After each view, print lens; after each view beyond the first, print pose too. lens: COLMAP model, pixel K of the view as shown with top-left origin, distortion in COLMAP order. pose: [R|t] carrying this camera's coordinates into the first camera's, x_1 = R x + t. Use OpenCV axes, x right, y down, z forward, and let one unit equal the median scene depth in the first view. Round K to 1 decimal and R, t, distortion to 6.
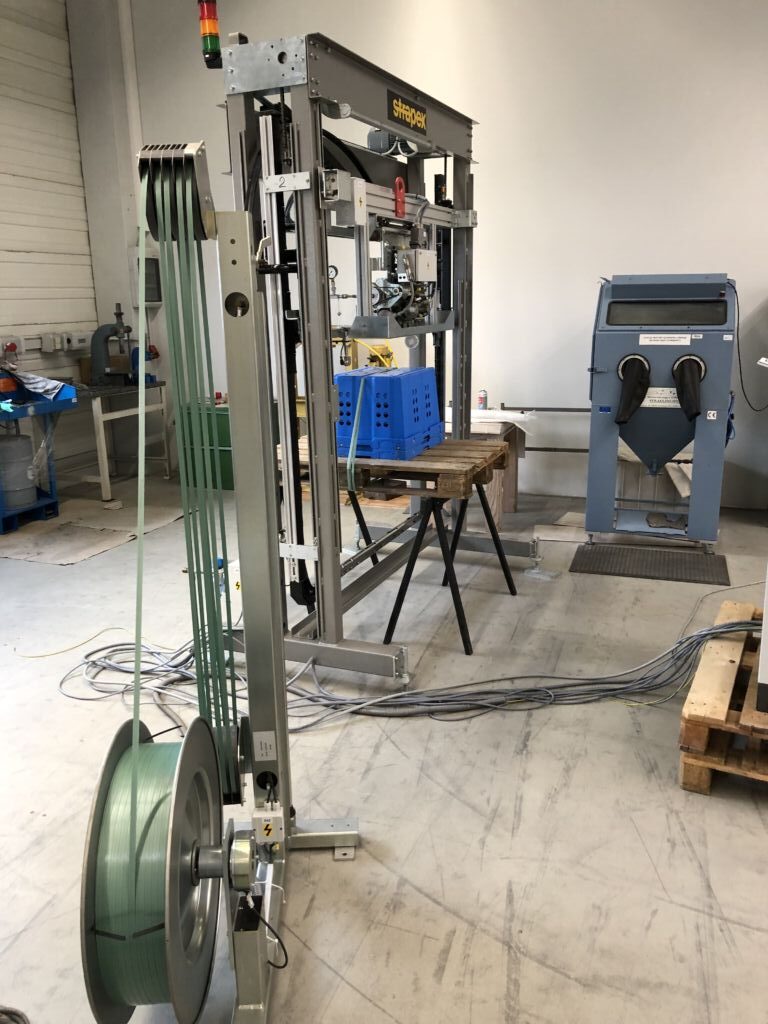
lens RADIAL K [[841.3, 0, 382.5], [0, 841.3, 528.1], [0, 0, 1]] dist [0.001423, -0.002772]
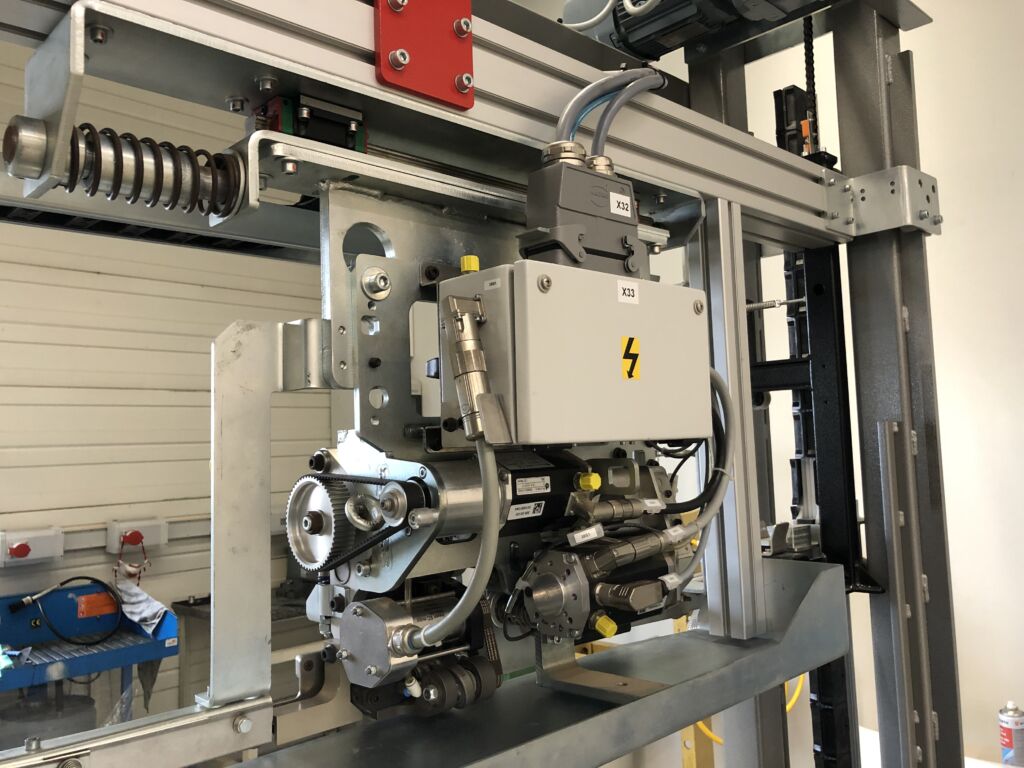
lens RADIAL K [[841.3, 0, 511.9], [0, 841.3, 371.1], [0, 0, 1]] dist [0.001423, -0.002772]
pose [[0.921638, -0.044831, -0.385453, 0.088774], [-0.089088, 0.942329, -0.322613, -0.220109], [0.377687, 0.331671, 0.864492, 0.741958]]
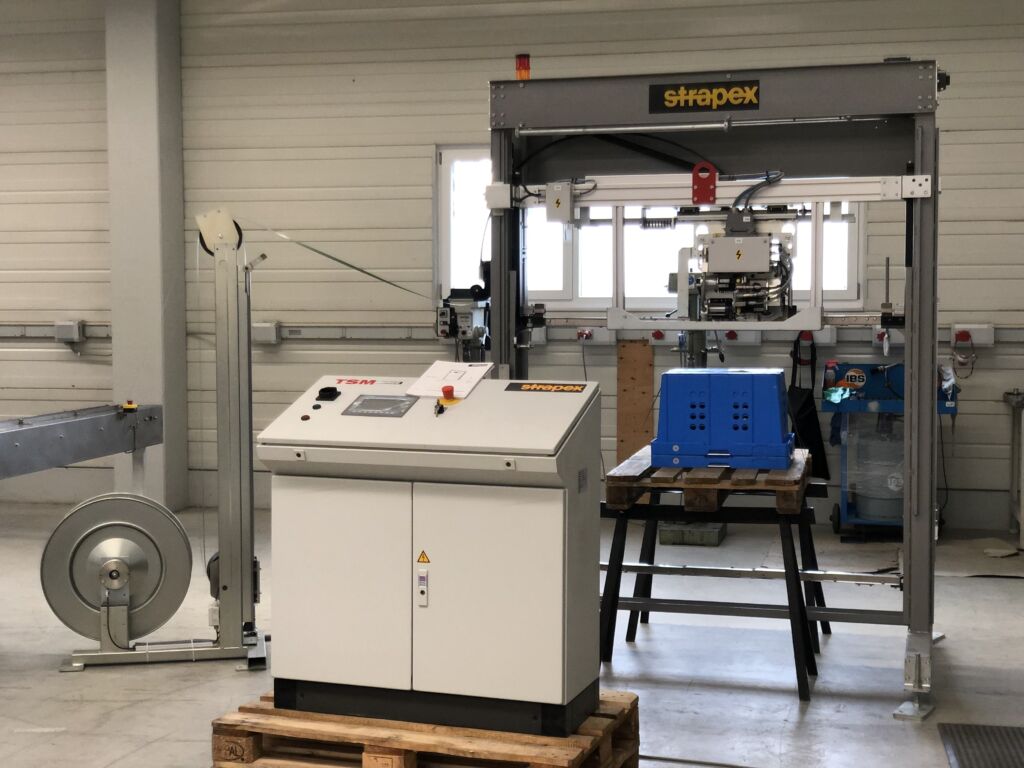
lens RADIAL K [[1530.8, 0, 512.0], [0, 1530.8, 384.0], [0, 0, 1]] dist [0.043562, 0.035925]
pose [[0.131245, 0.082298, -0.987928, 1.396219], [-0.263670, 0.963552, 0.045239, -0.172459], [0.955643, 0.254549, 0.148161, 0.518242]]
